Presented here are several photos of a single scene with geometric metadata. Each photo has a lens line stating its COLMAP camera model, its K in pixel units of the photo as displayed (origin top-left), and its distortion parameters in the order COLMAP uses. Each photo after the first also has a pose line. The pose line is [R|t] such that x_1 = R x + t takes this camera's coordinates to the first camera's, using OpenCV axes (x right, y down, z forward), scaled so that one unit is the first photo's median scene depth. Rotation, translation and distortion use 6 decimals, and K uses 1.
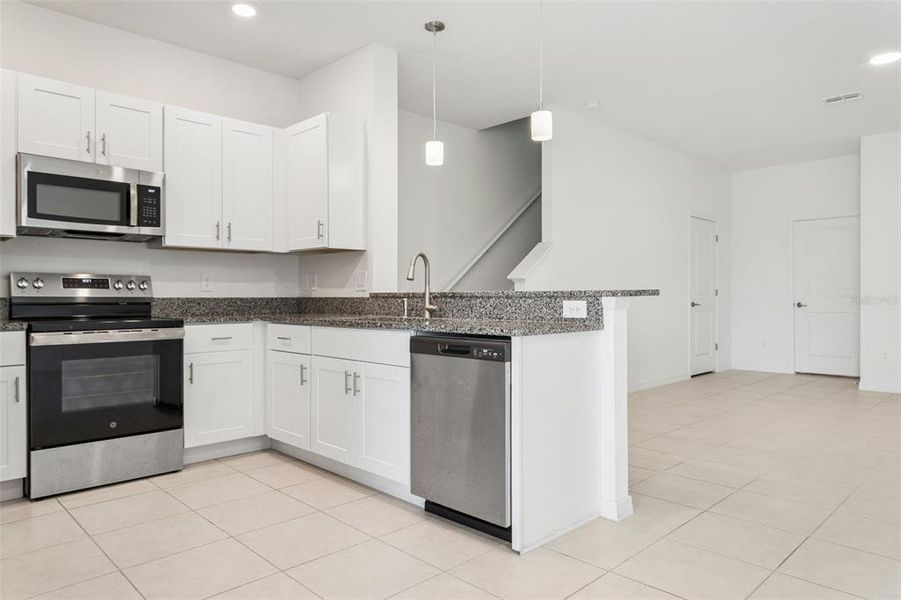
lens RADIAL K [[591.7, 0, 444.2], [0, 591.7, 294.7], [0, 0, 1]] dist [-0.002994, 0.003225]
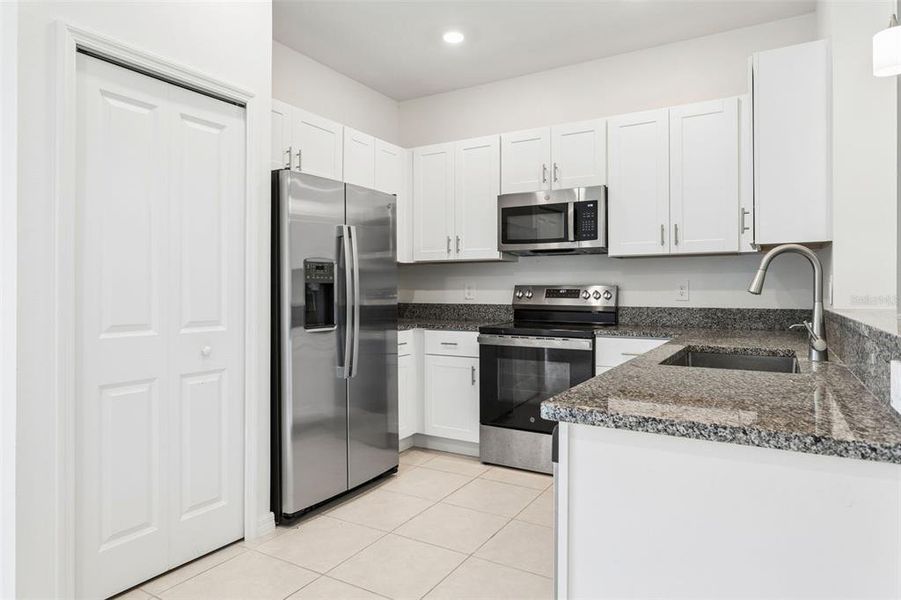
lens RADIAL K [[541.0, 0, 458.0], [0, 541.0, 292.2], [0, 0, 1]] dist [0.008680, 0.002947]
pose [[0.268458, 0.003275, -0.963286, 0.360702], [0.002556, 0.999988, 0.004112, -0.026550], [0.963288, -0.003567, 0.268447, 0.516123]]
